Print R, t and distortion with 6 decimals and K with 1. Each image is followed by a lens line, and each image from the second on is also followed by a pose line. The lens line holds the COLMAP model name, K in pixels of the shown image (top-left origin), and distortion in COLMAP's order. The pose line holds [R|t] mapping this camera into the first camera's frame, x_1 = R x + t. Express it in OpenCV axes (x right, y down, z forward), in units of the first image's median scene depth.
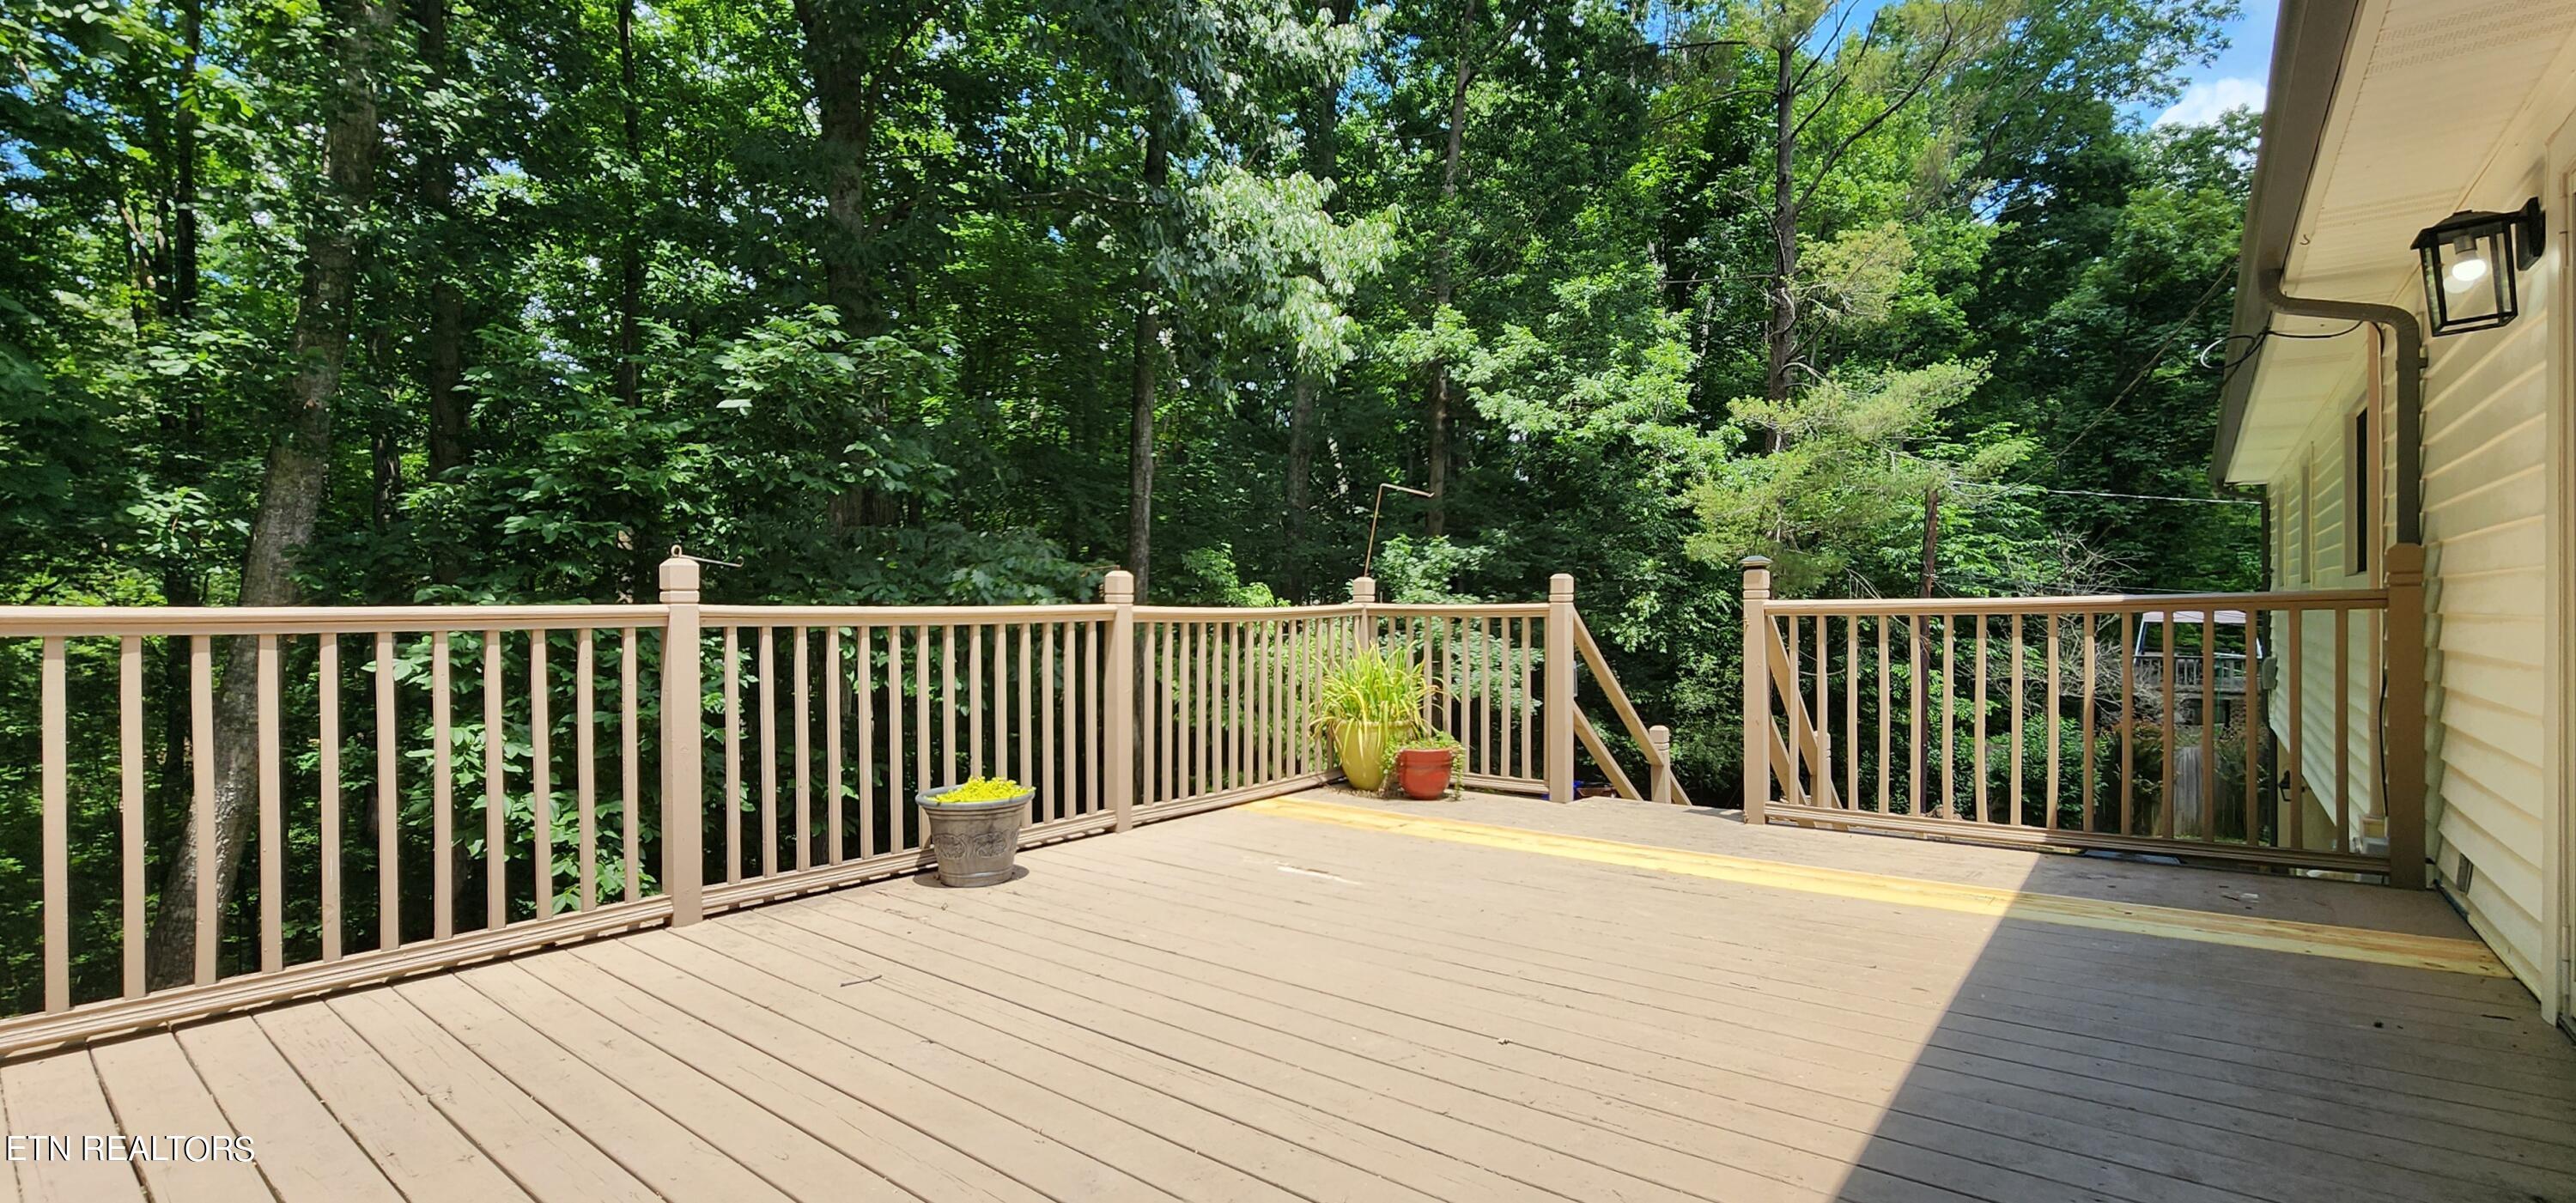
lens RADIAL K [[1104.6, 0, 1244.0], [0, 1104.6, 606.1], [0, 0, 1]] dist [0.009919, -0.000202]
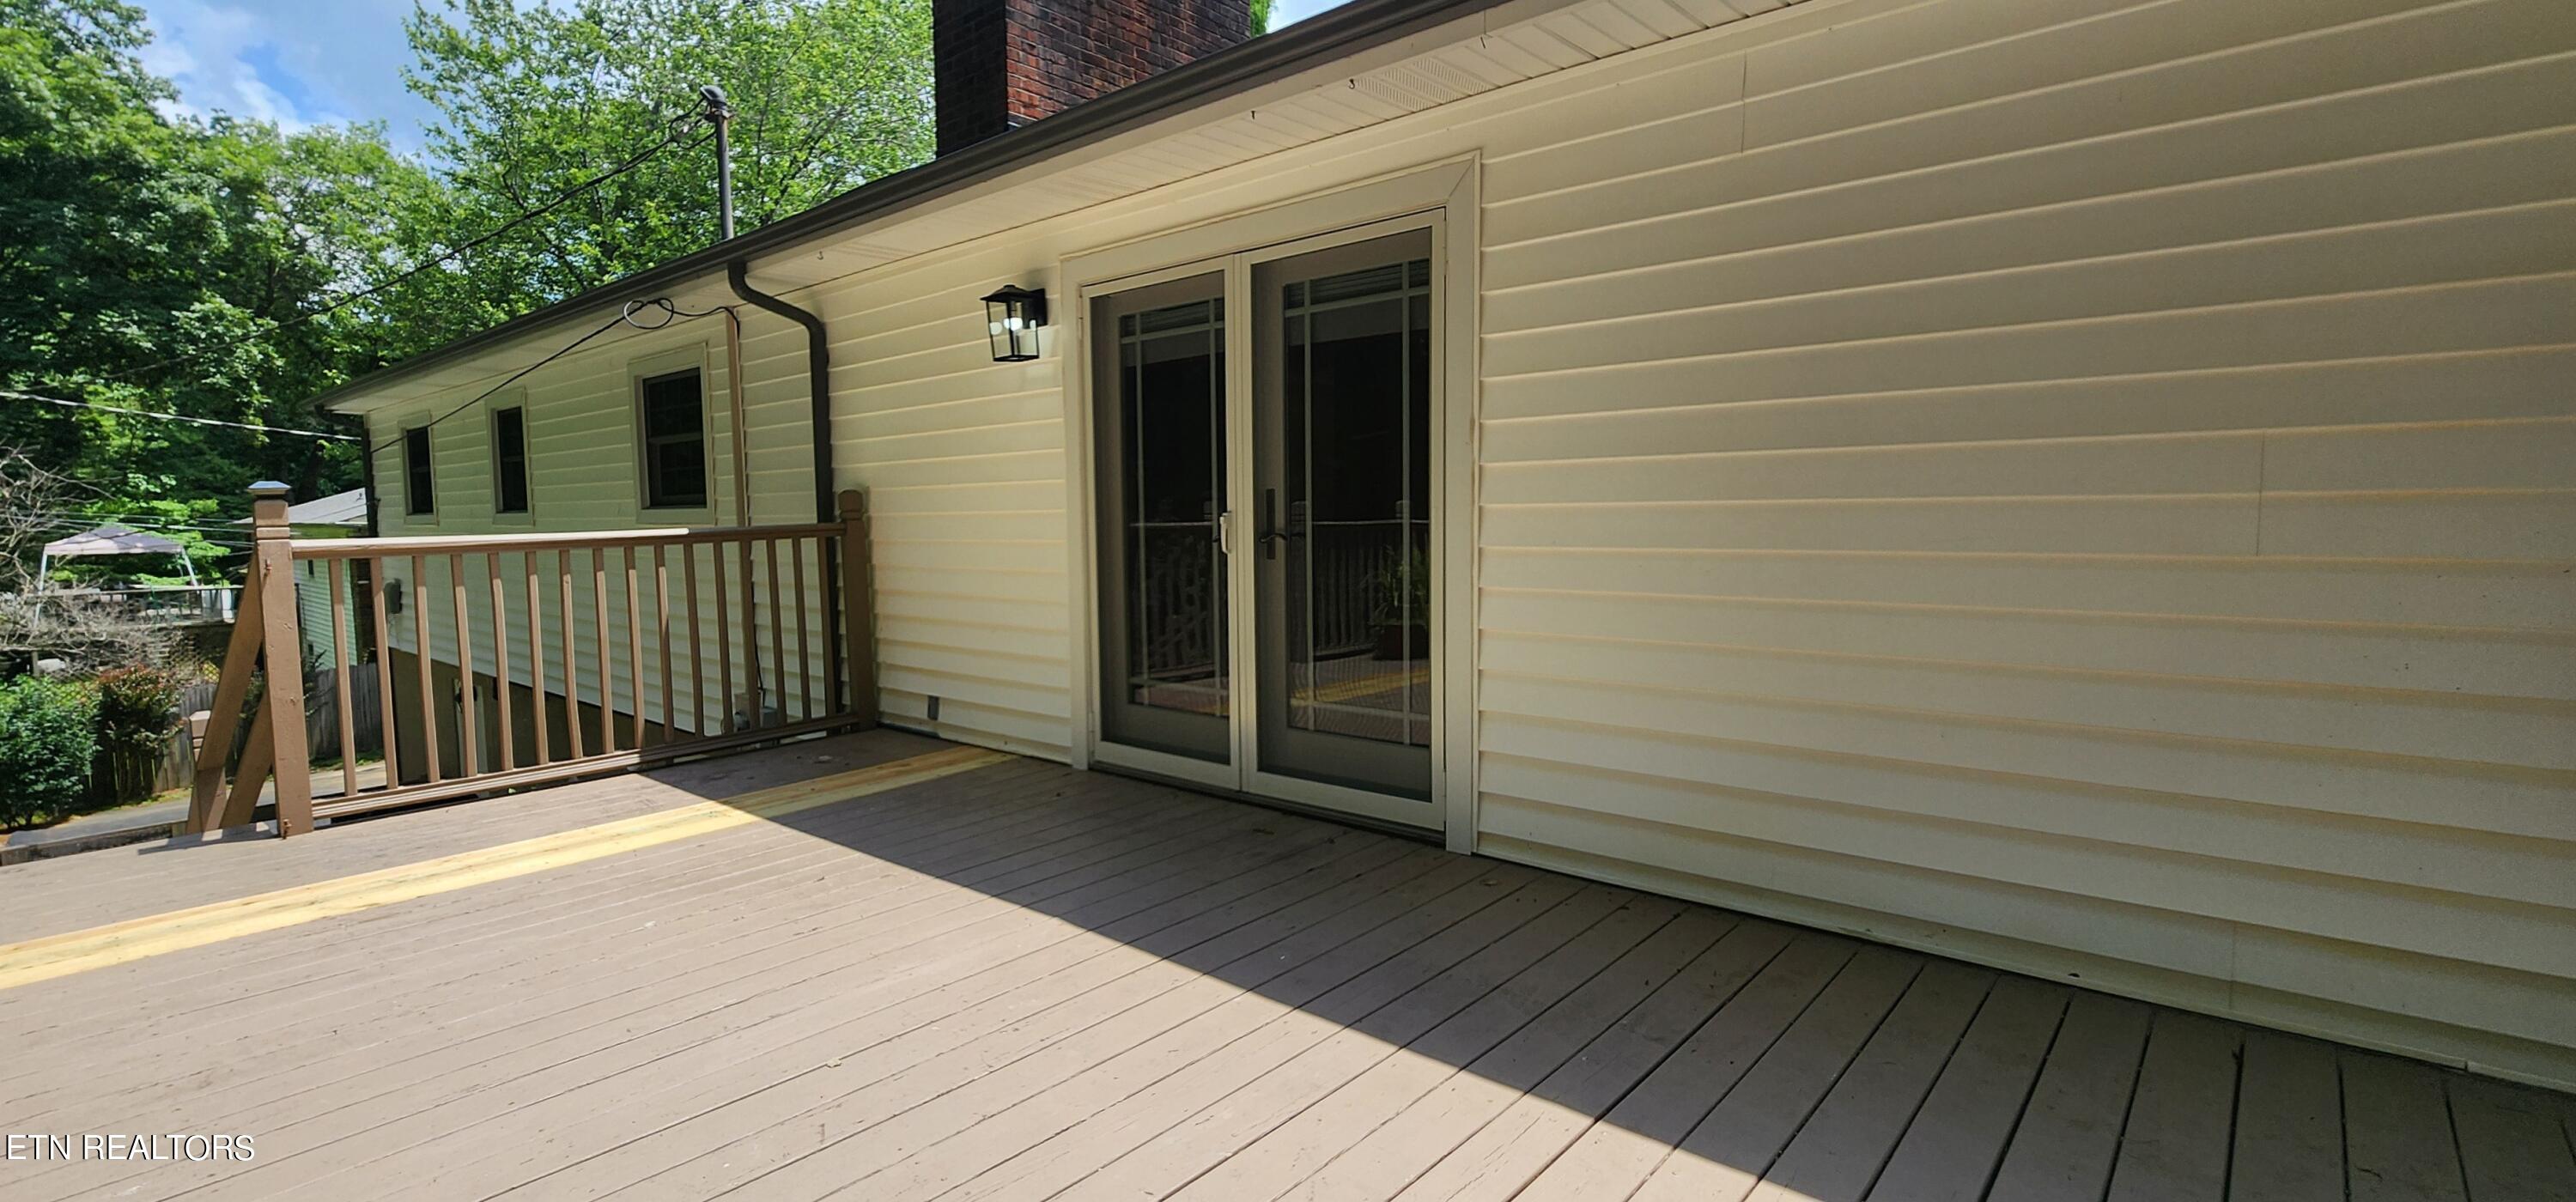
lens RADIAL K [[1159.4, 0, 1288.0], [0, 1159.4, 601.0], [0, 0, 1]] dist [0.000293, -0.000114]
pose [[0.015347, -0.072160, 0.997275, -0.649411], [0.014220, 0.997307, 0.071943, -0.022000], [-0.999781, 0.013077, 0.016332, 0.653036]]
